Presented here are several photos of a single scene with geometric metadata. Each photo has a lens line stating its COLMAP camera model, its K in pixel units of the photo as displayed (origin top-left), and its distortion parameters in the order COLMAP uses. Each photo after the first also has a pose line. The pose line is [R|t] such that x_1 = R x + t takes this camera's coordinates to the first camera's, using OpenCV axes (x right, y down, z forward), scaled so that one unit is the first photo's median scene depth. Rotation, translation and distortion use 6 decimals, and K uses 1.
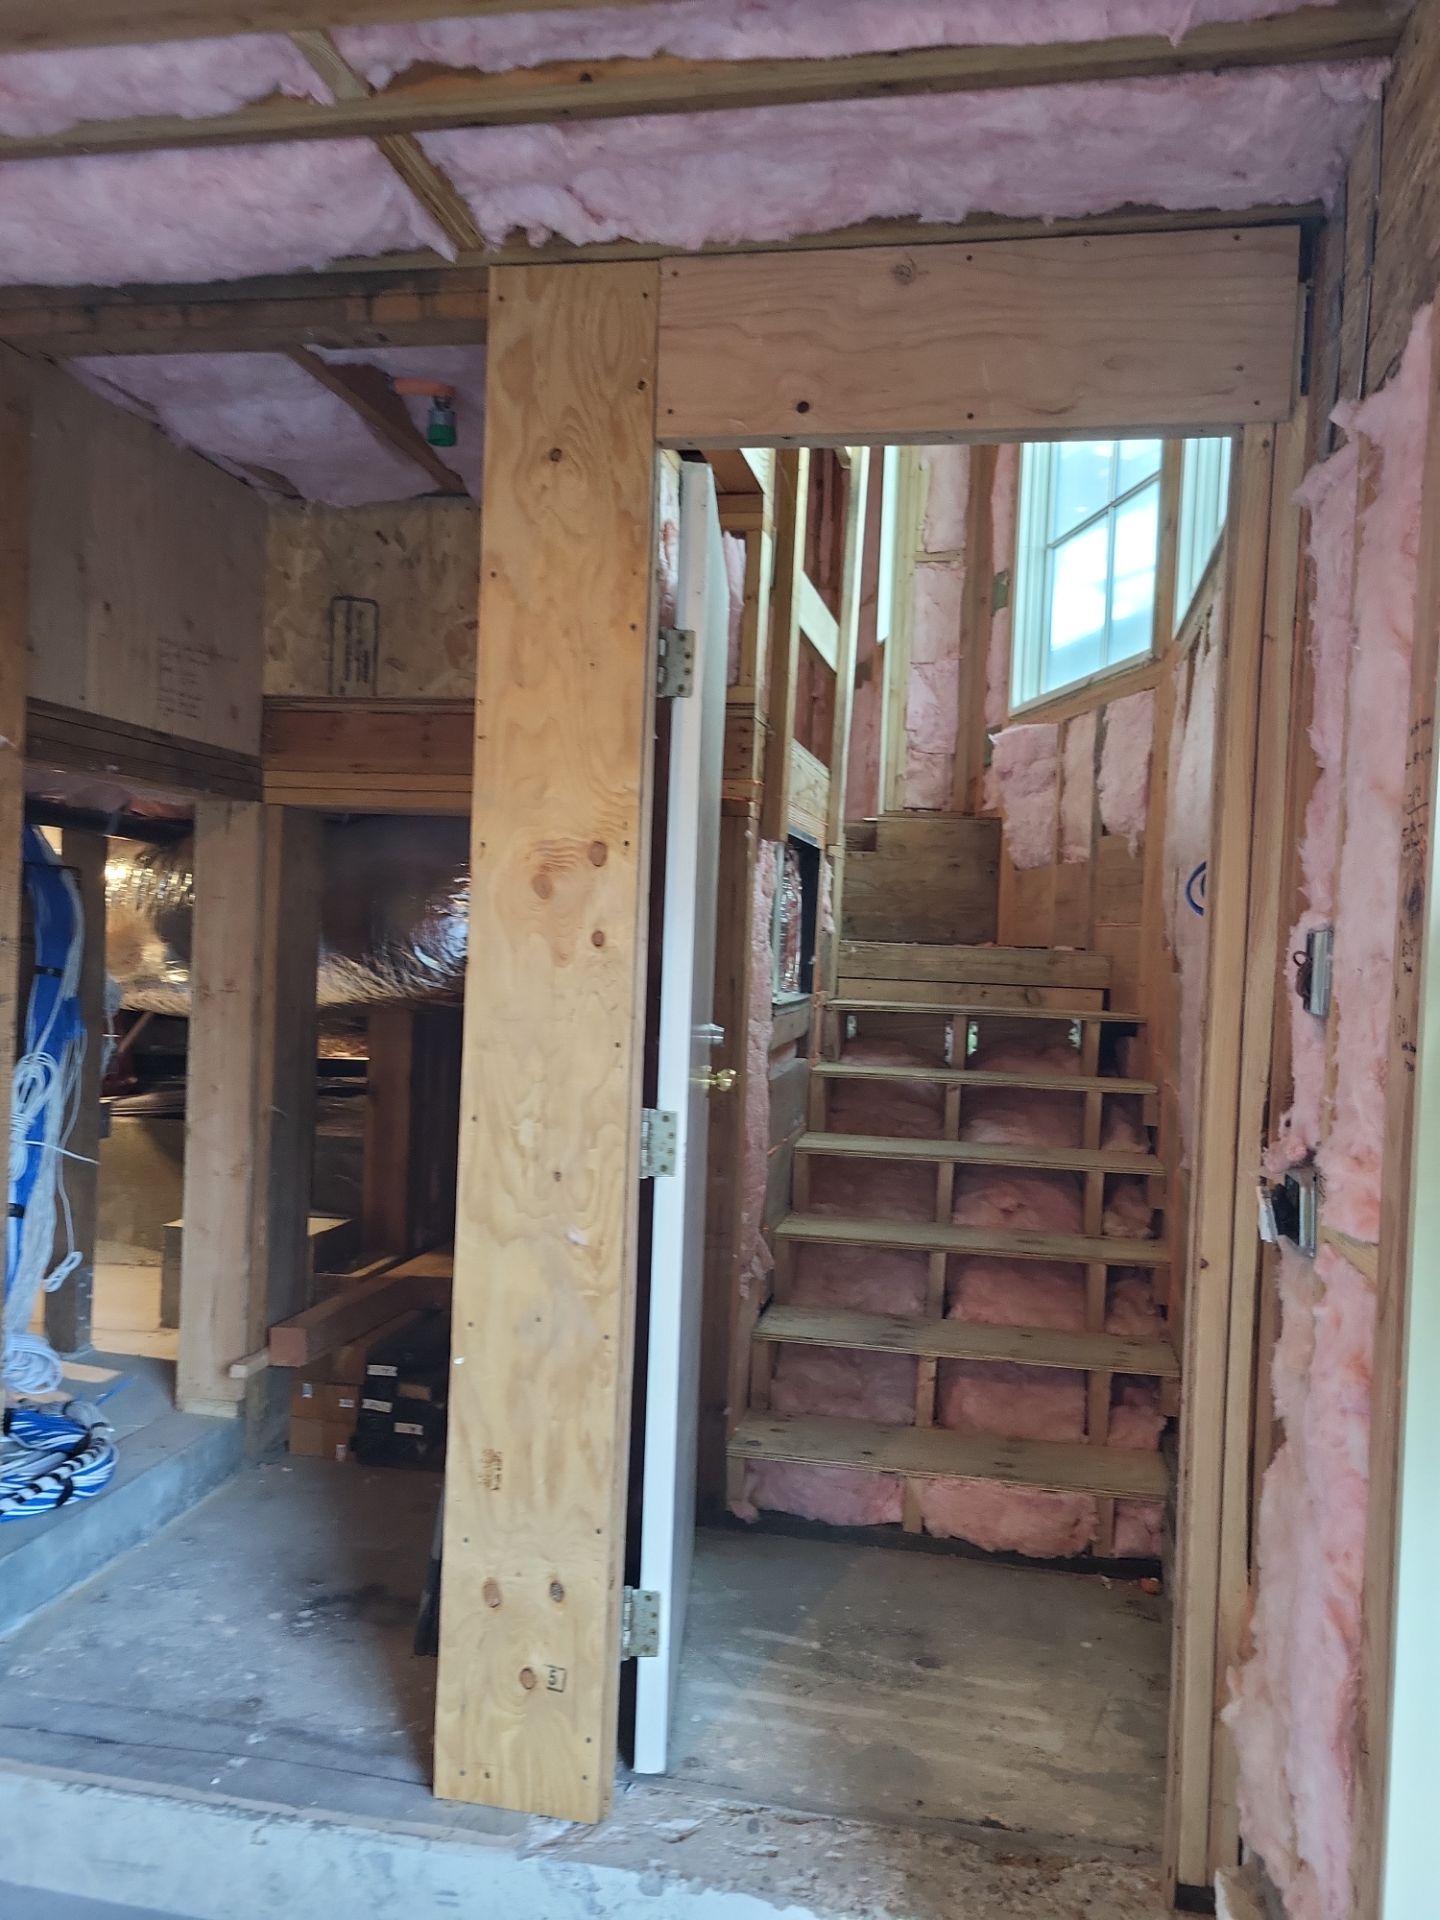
lens RADIAL K [[1455.5, 0, 711.4], [0, 1455.5, 970.7], [0, 0, 1]] dist [0.047204, -0.019782]
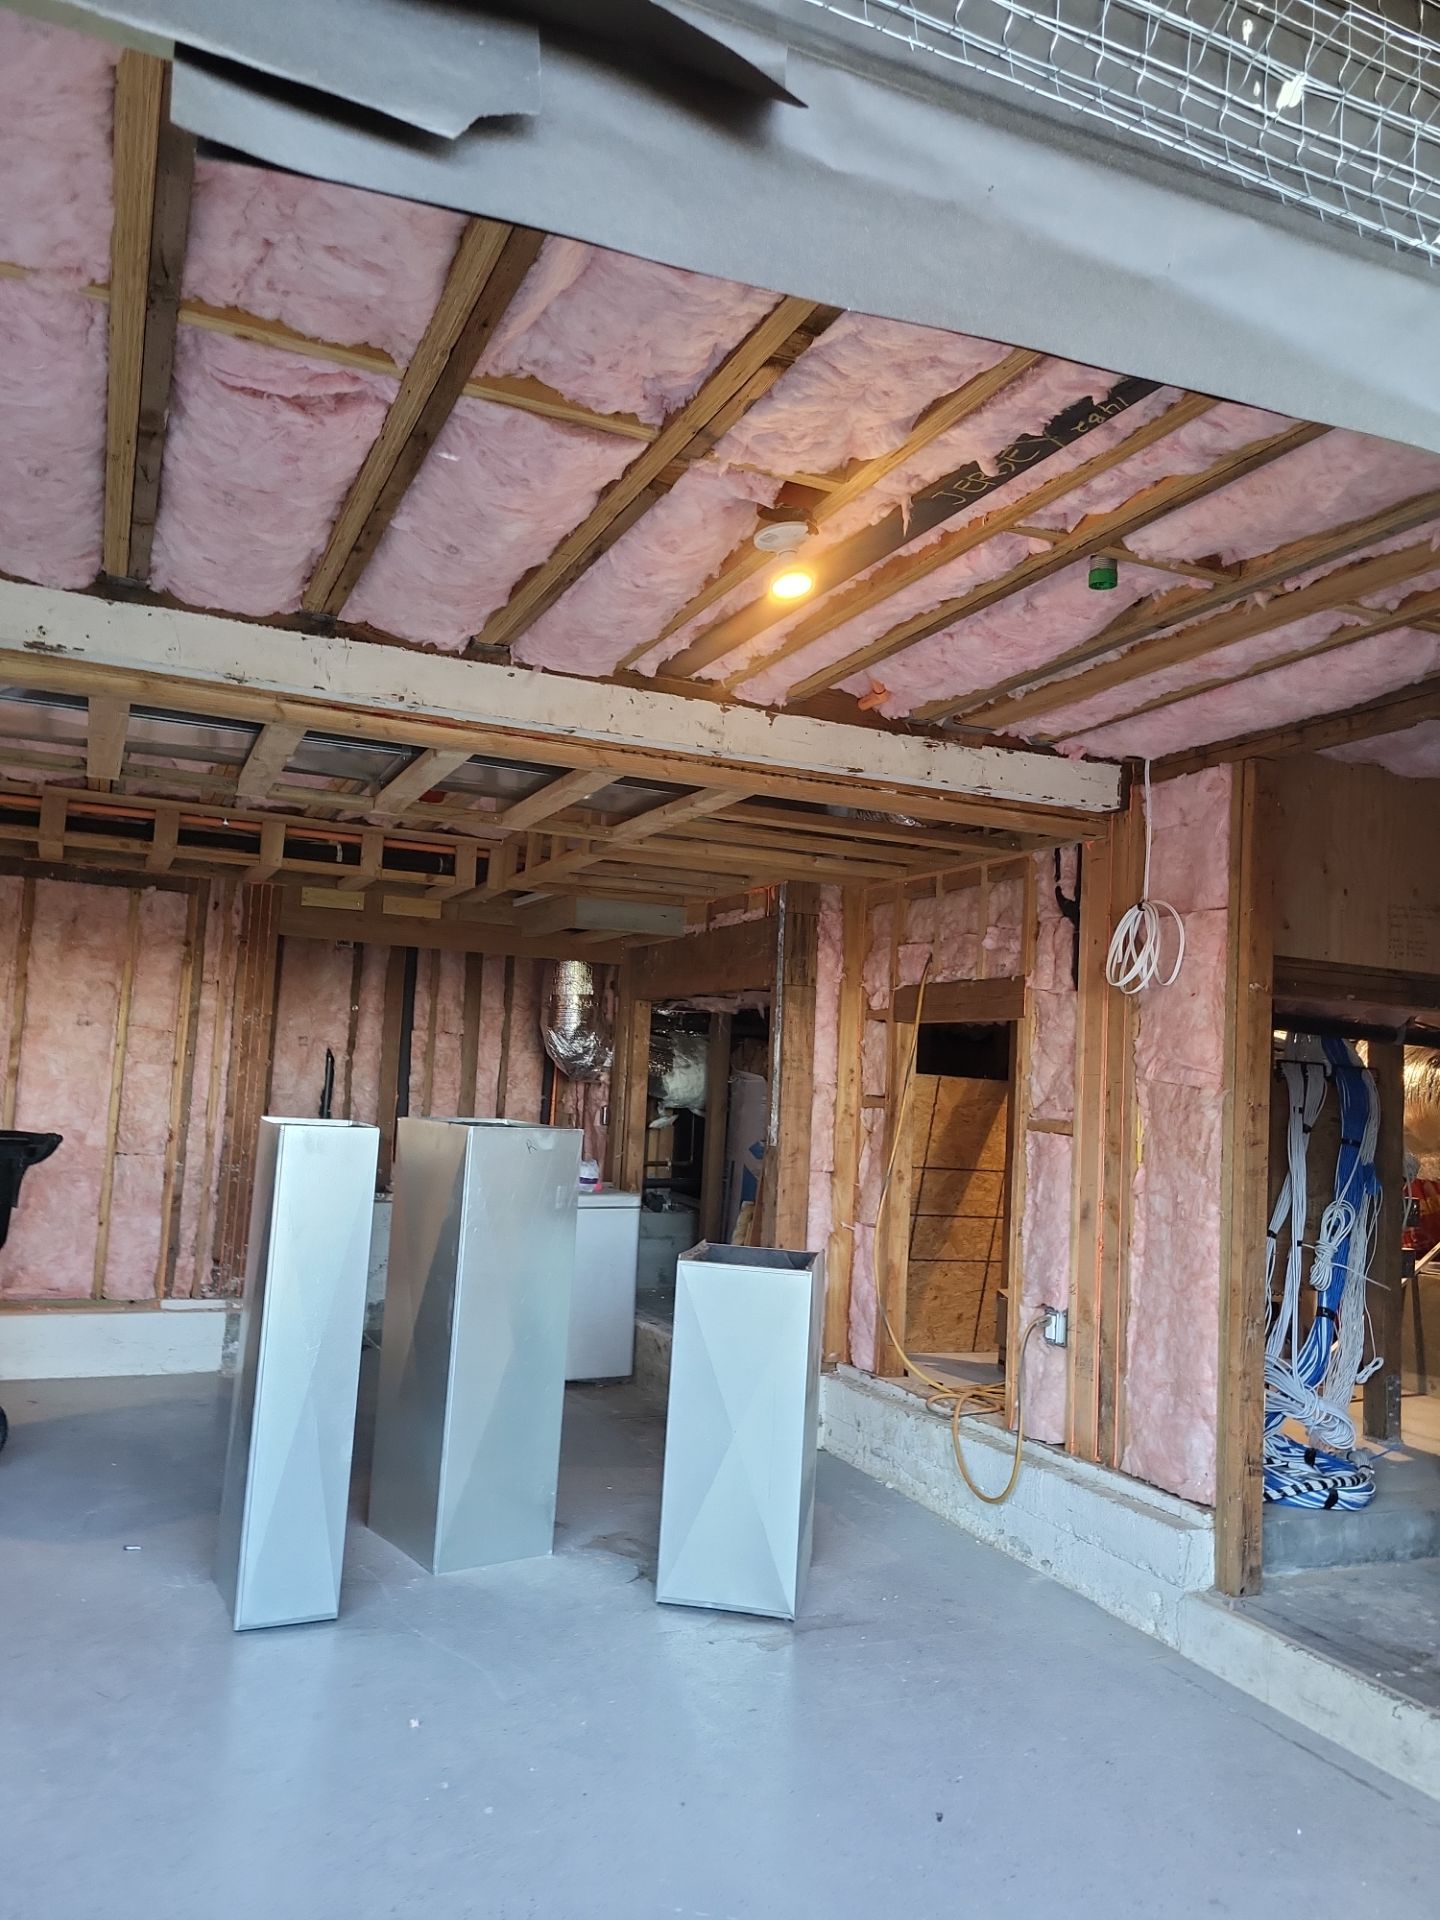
lens RADIAL K [[1455.5, 0, 720.4], [0, 1455.5, 962.2], [0, 0, 1]] dist [0.047204, -0.019782]
pose [[0.574114, -0.075156, -0.815319, 0.448836], [-0.057891, 0.989560, -0.131982, 0.062858], [0.816726, 0.122972, 0.563769, -0.376141]]
